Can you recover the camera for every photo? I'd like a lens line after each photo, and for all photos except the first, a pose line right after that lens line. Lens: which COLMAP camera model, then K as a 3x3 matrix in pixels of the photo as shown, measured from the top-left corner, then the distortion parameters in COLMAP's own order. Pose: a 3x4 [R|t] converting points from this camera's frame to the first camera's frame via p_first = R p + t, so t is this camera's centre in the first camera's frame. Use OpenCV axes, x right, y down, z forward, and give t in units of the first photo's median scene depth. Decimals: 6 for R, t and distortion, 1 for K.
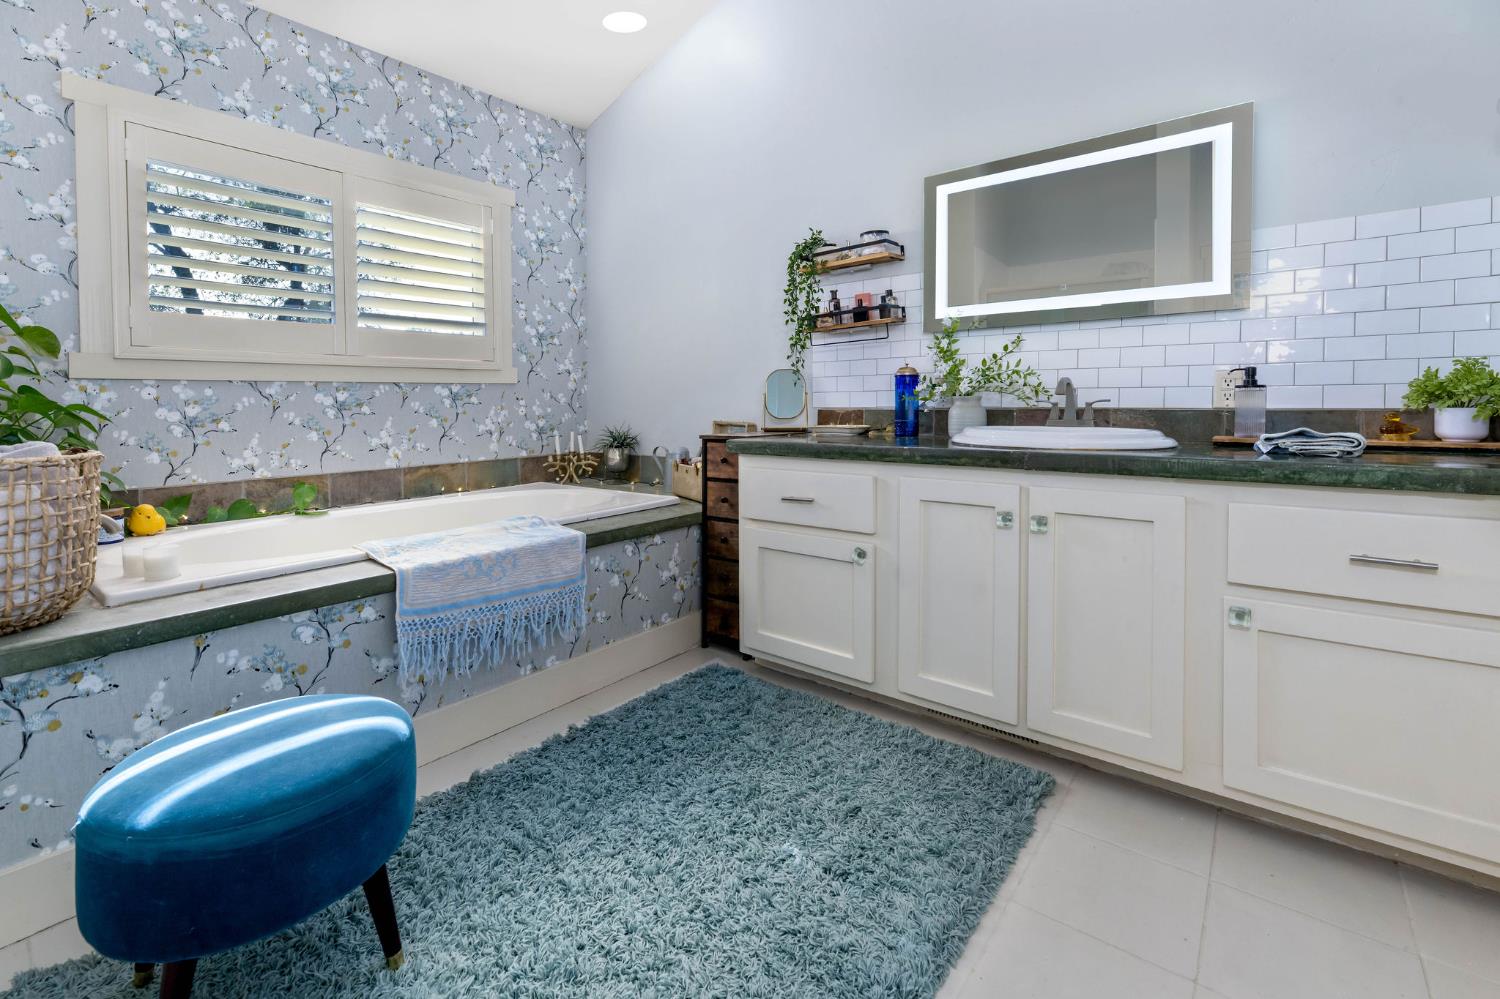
lens RADIAL K [[600.1, 0, 749.1], [0, 600.1, 391.3], [0, 0, 1]] dist [0.010433, -0.000130]
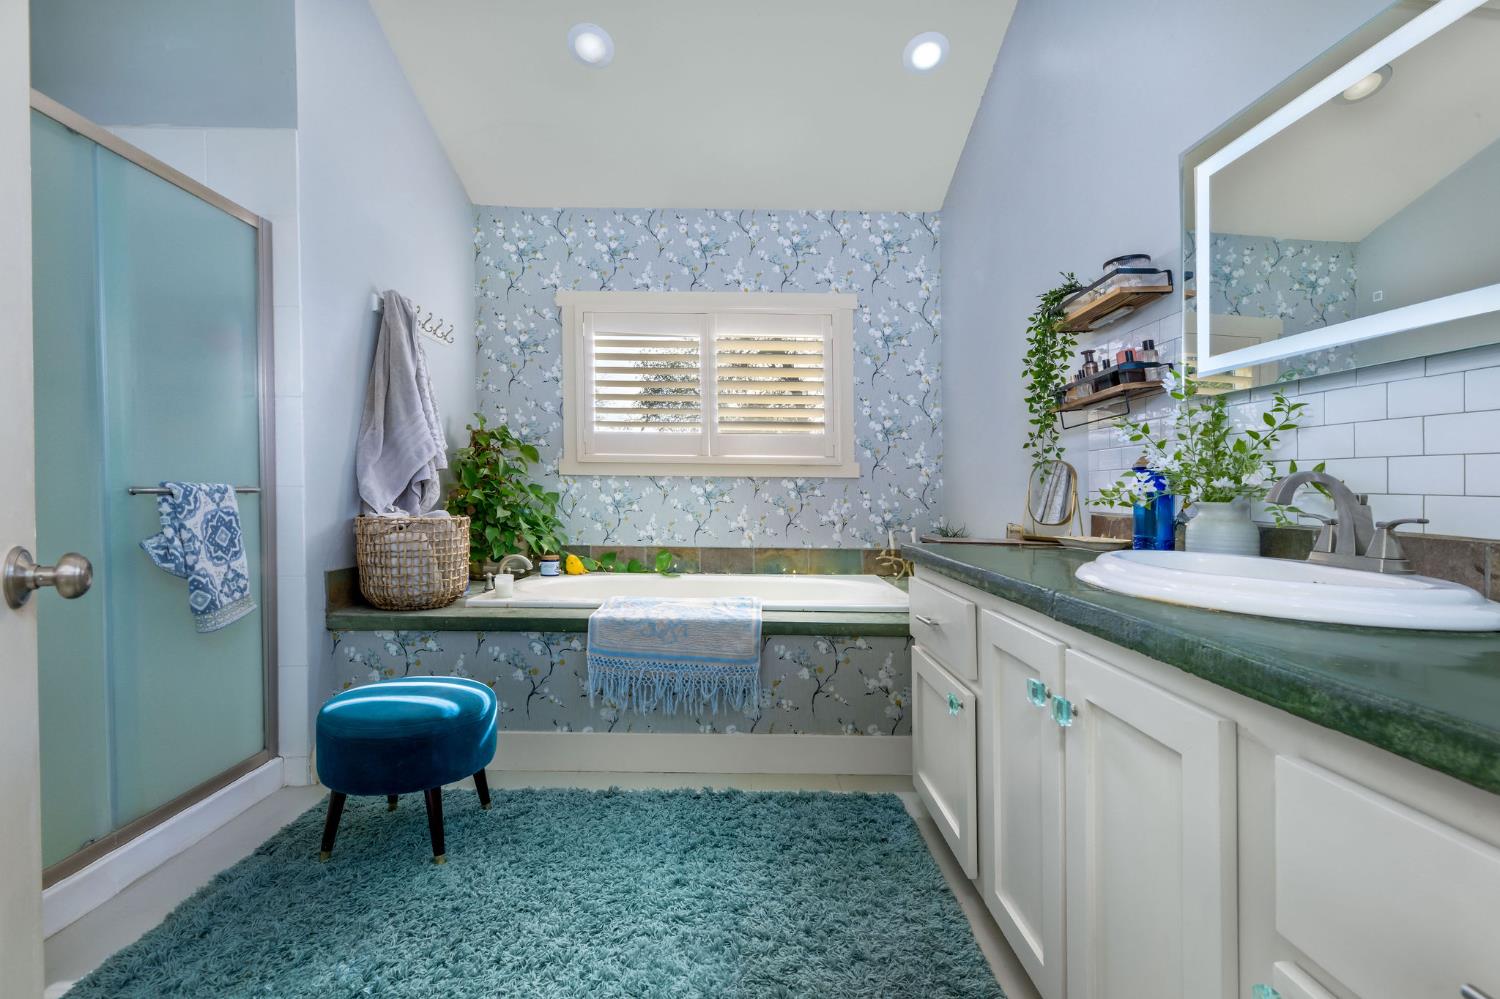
lens RADIAL K [[621.0, 0, 747.7], [0, 621.0, 481.9], [0, 0, 1]] dist [0.018714, -0.000113]
pose [[0.688656, 0.006368, -0.725060, 0.399738], [-0.009608, 0.999954, -0.000343, -0.005592], [0.725024, 0.007202, 0.688686, 0.176176]]
